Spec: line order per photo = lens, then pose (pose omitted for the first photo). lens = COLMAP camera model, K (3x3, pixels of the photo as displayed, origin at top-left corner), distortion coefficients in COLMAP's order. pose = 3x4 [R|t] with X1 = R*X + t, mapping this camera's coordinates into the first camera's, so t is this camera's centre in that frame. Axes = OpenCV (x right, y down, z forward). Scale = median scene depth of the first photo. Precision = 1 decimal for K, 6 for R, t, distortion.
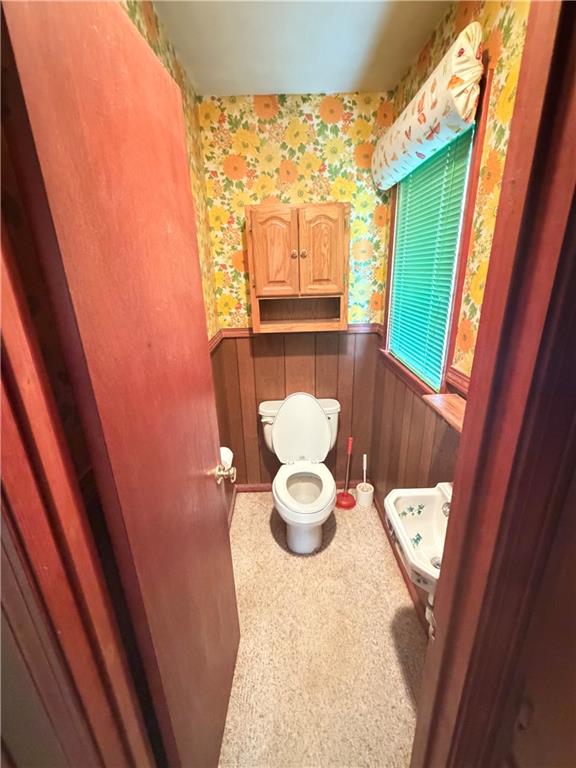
lens RADIAL K [[337.3, 0, 290.5], [0, 337.3, 383.4], [0, 0, 1]] dist [-0.000893, 0.000427]
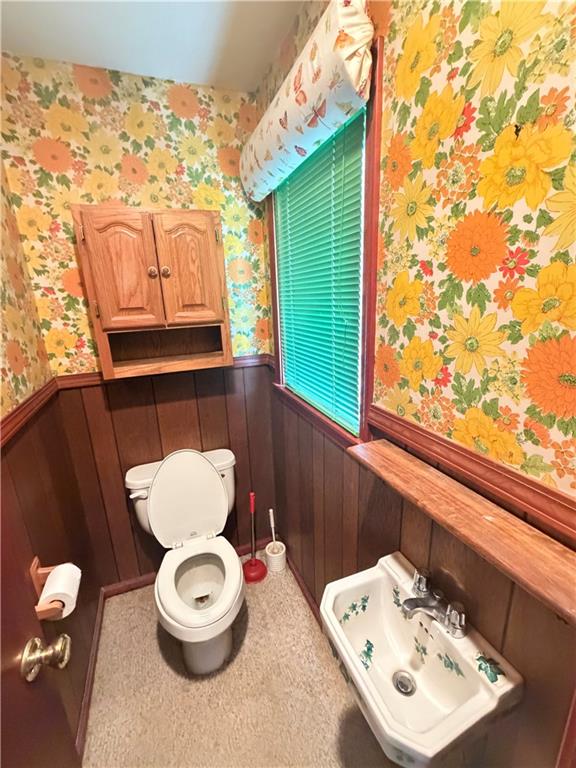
lens RADIAL K [[337.3, 0, 289.8], [0, 337.3, 384.1], [0, 0, 1]] dist [-0.000893, 0.000427]
pose [[0.938647, -0.099582, 0.330191, 0.024300], [0.125746, 0.990319, -0.058796, -0.050742], [-0.321139, 0.096709, 0.942081, 0.206656]]
